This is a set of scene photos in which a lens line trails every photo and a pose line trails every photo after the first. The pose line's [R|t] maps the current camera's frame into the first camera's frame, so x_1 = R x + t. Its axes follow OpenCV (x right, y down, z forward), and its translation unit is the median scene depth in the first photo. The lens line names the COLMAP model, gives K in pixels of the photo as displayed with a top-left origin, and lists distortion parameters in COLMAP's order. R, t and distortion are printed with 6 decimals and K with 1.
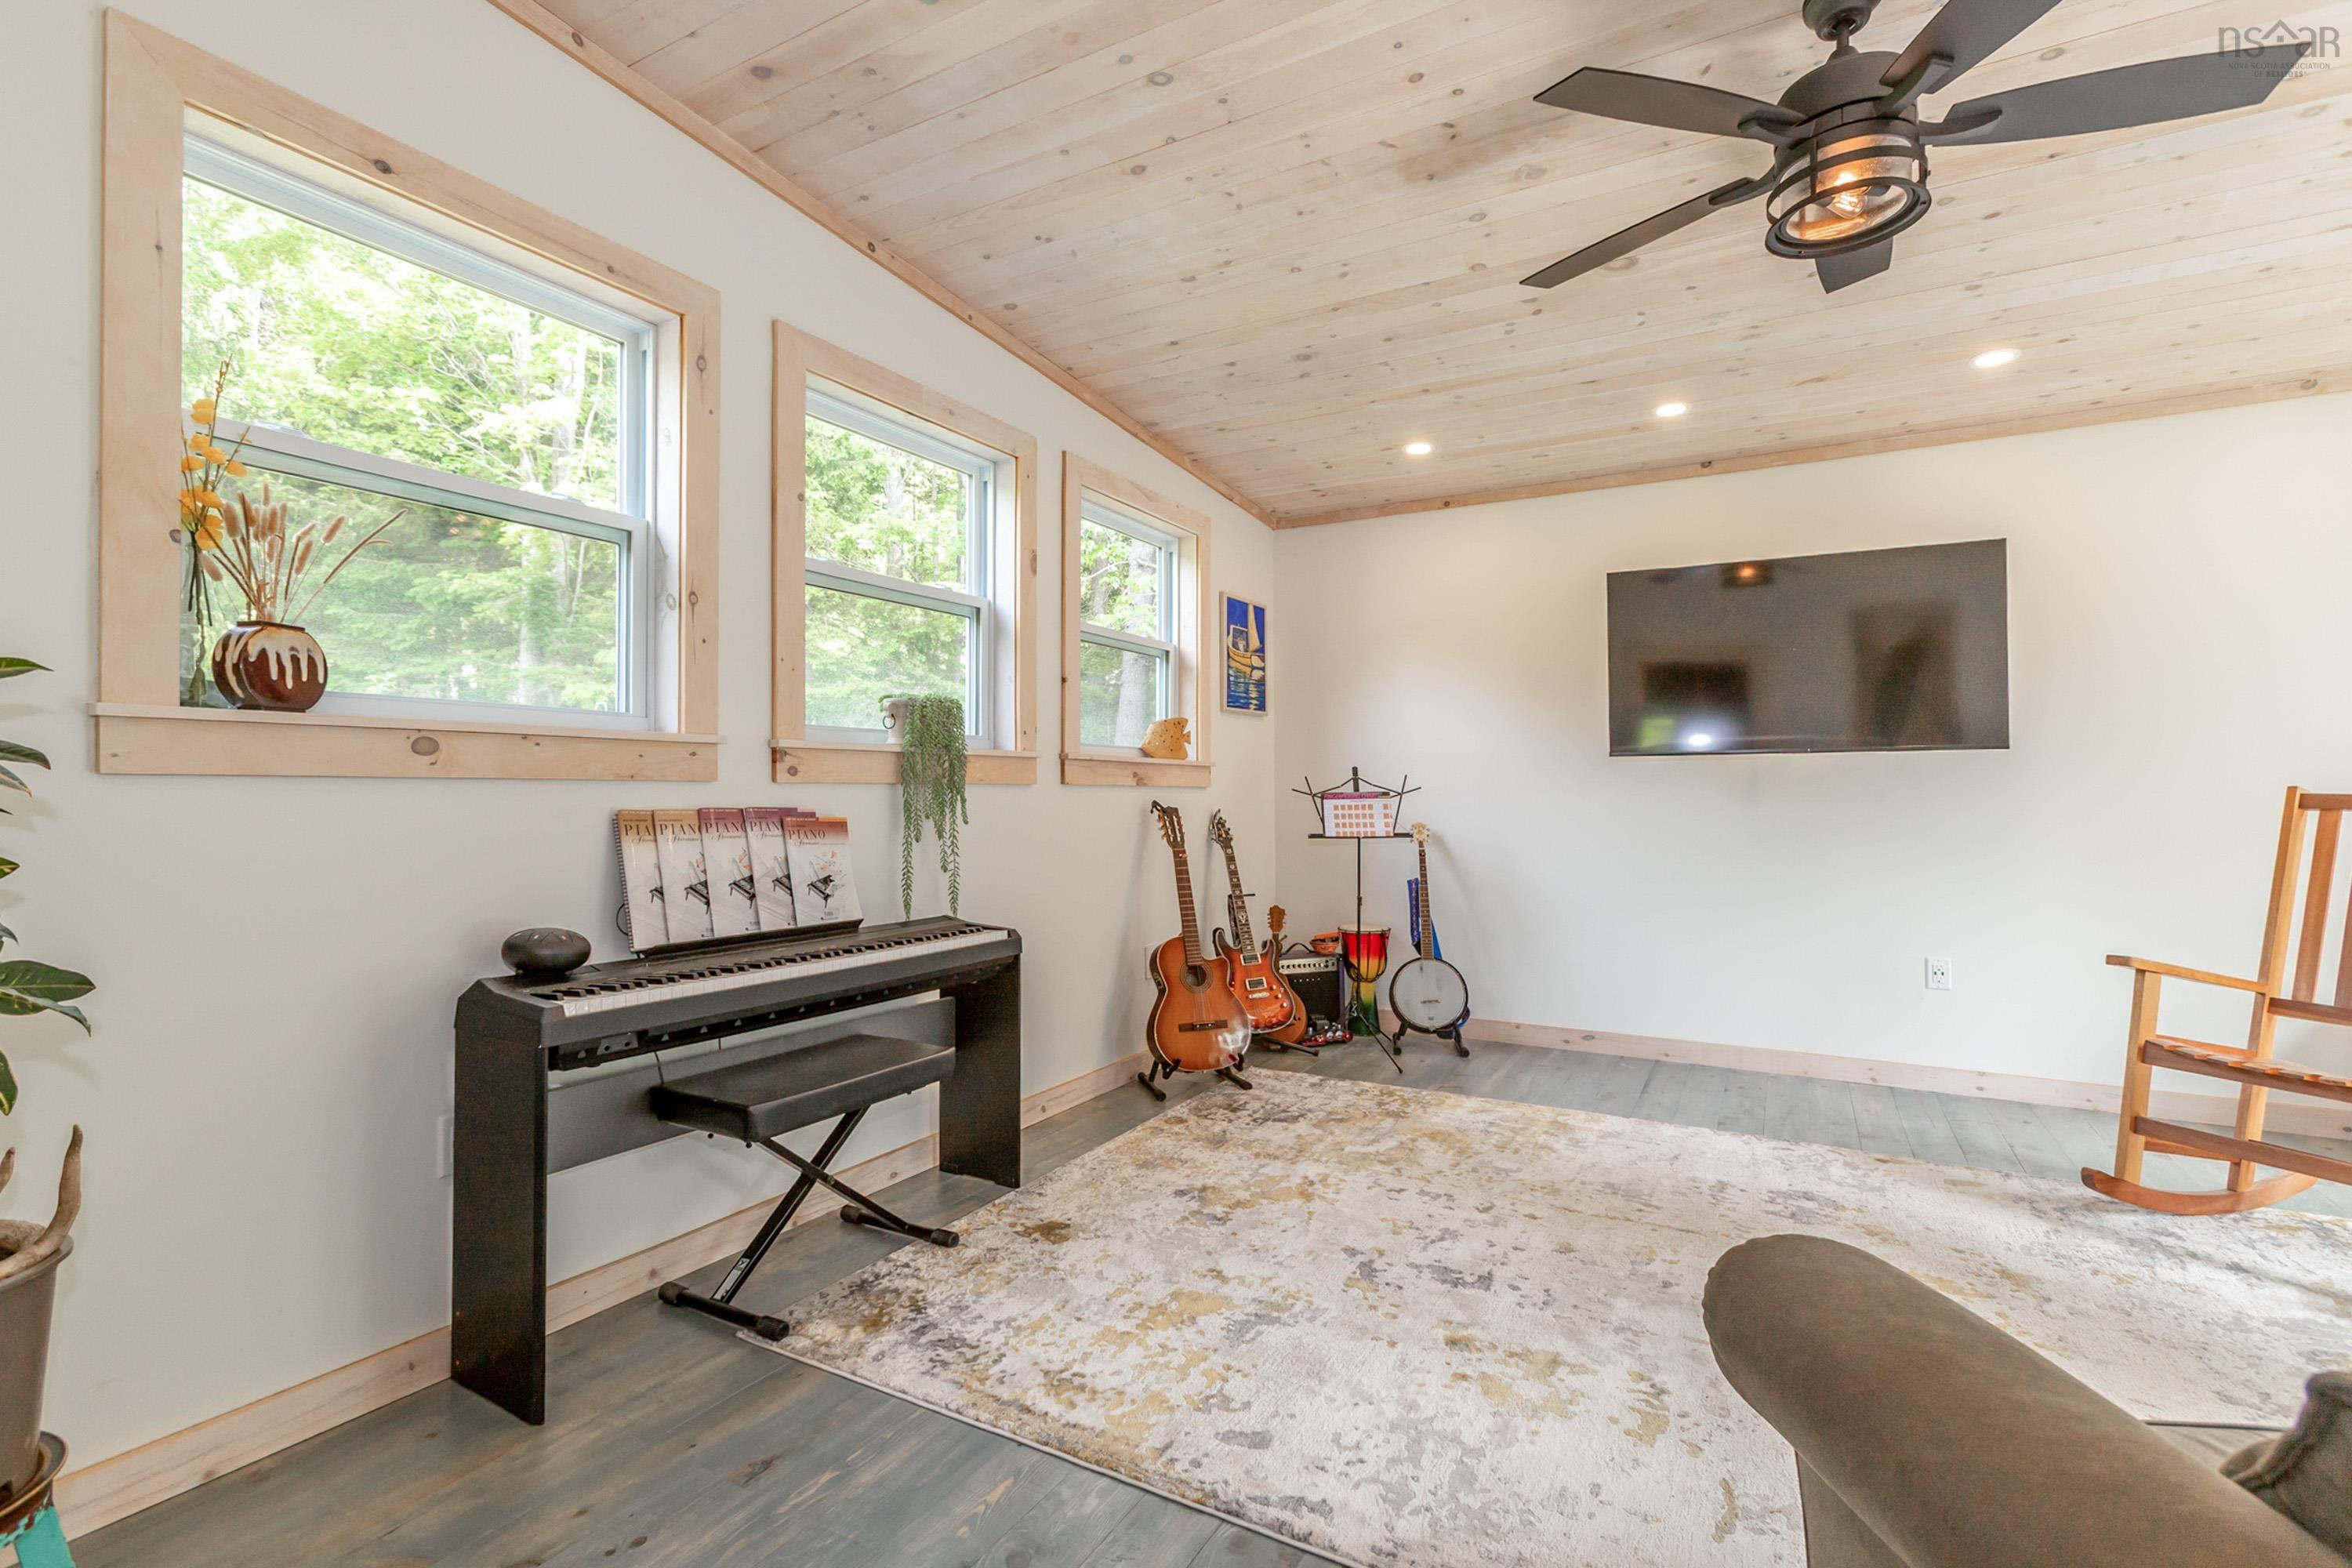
lens RADIAL K [[1070.6, 0, 1138.2], [0, 1070.6, 778.2], [0, 0, 1]] dist [-0.011959, 0.007253]
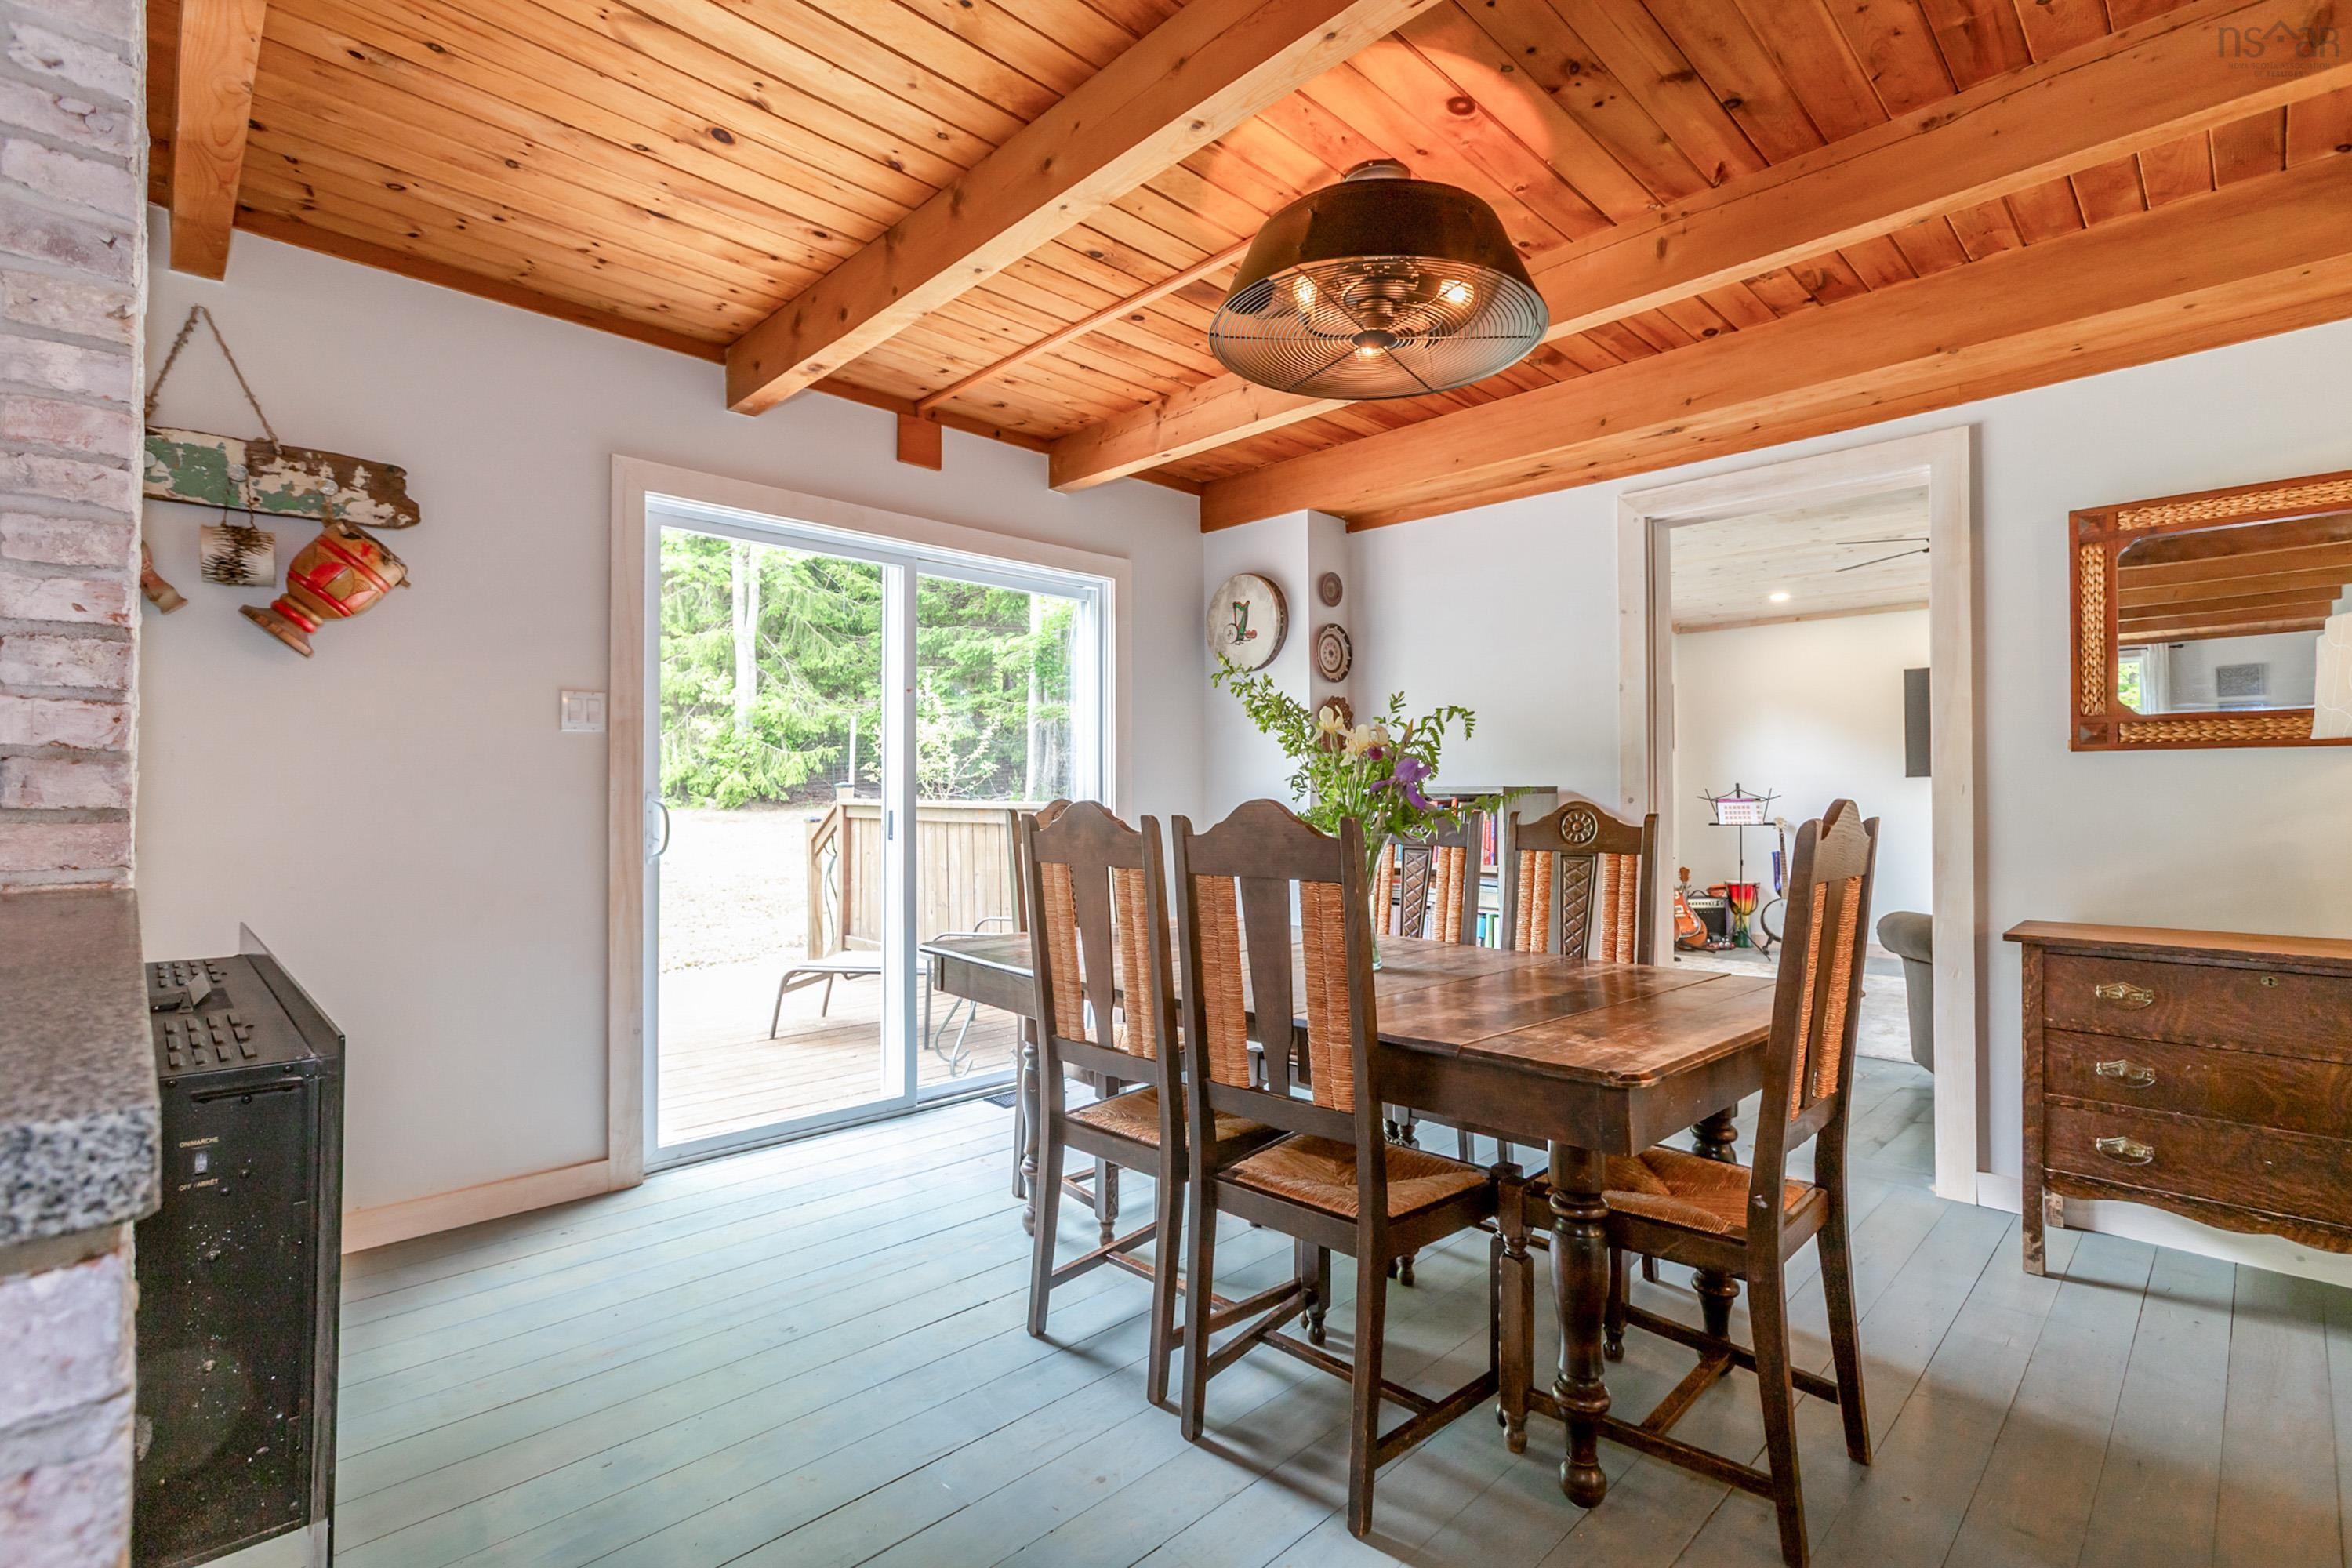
lens RADIAL K [[1070.6, 0, 1183.2], [0, 1070.6, 763.5], [0, 0, 1]] dist [-0.011959, 0.007253]
pose [[0.957127, -0.004172, -0.289637, -0.182216], [-0.000259, 0.999884, -0.015258, -0.020839], [0.289667, 0.014679, 0.957015, -1.103106]]
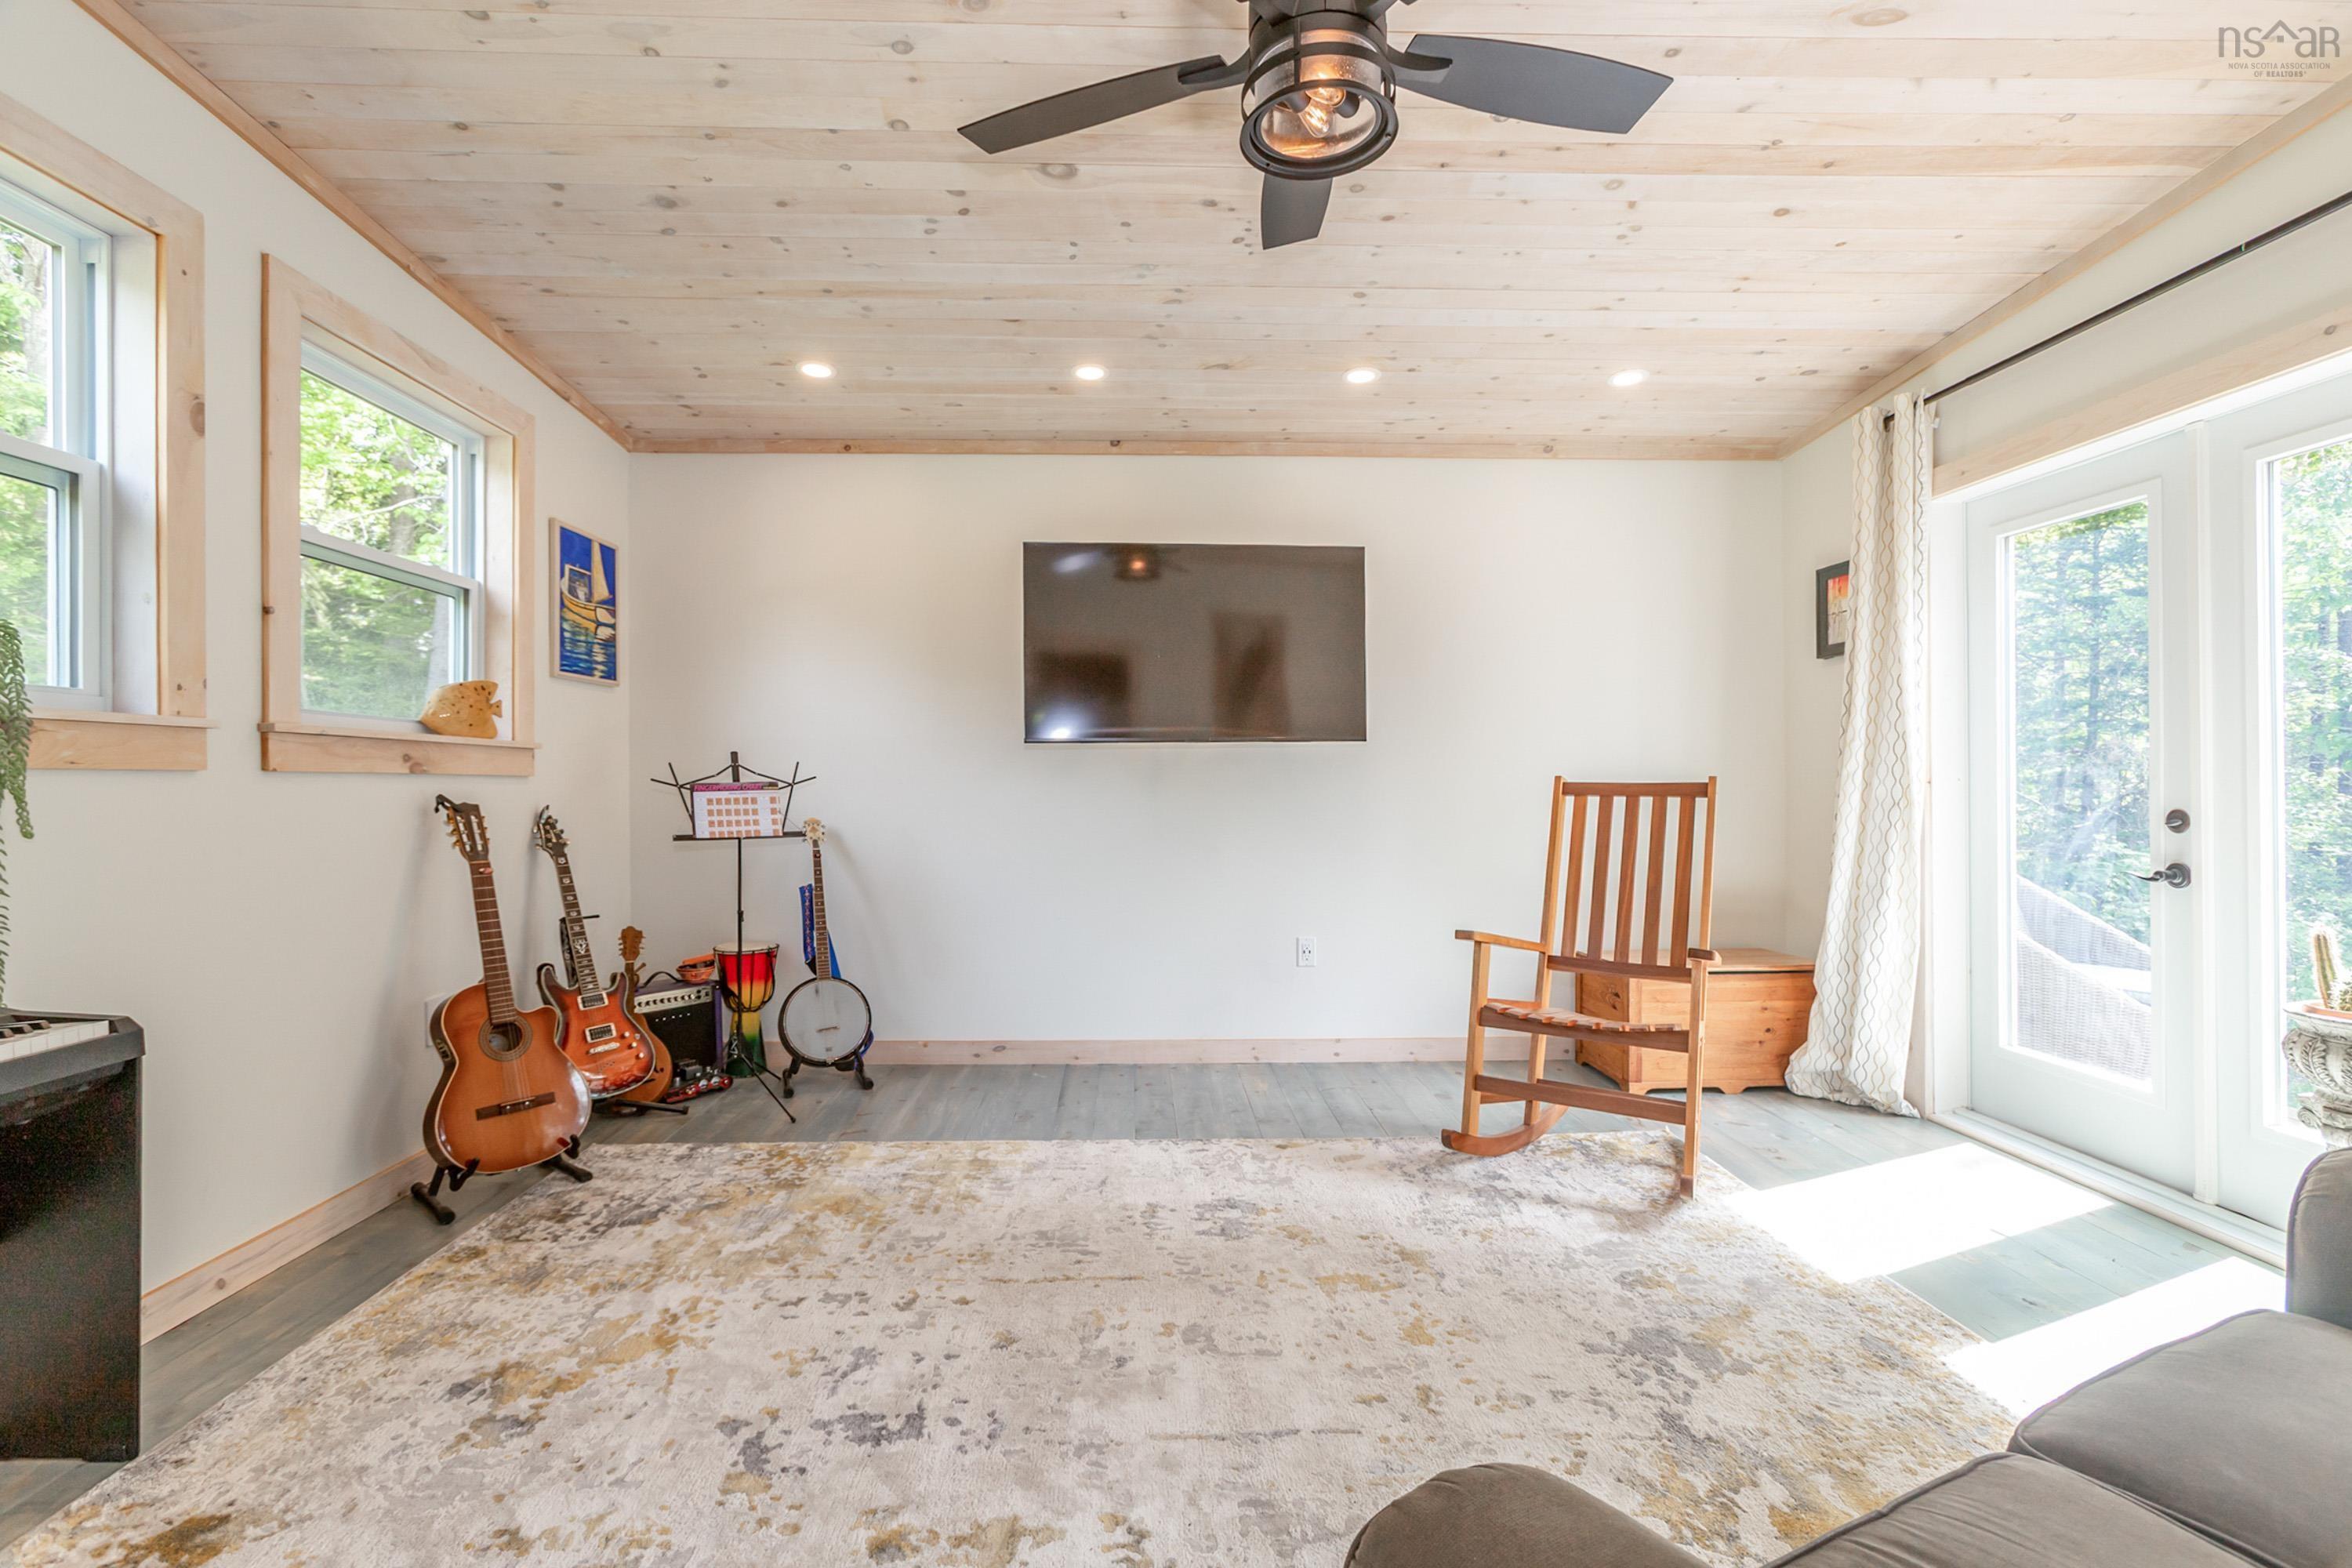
lens RADIAL K [[1070.6, 0, 1131.3], [0, 1070.6, 783.3], [0, 0, 1]] dist [-0.011959, 0.007253]
pose [[0.849891, -0.001372, 0.526957, 0.038445], [-0.005015, 0.999930, 0.010692, 0.004119], [-0.526935, -0.011730, 0.849825, 0.190838]]
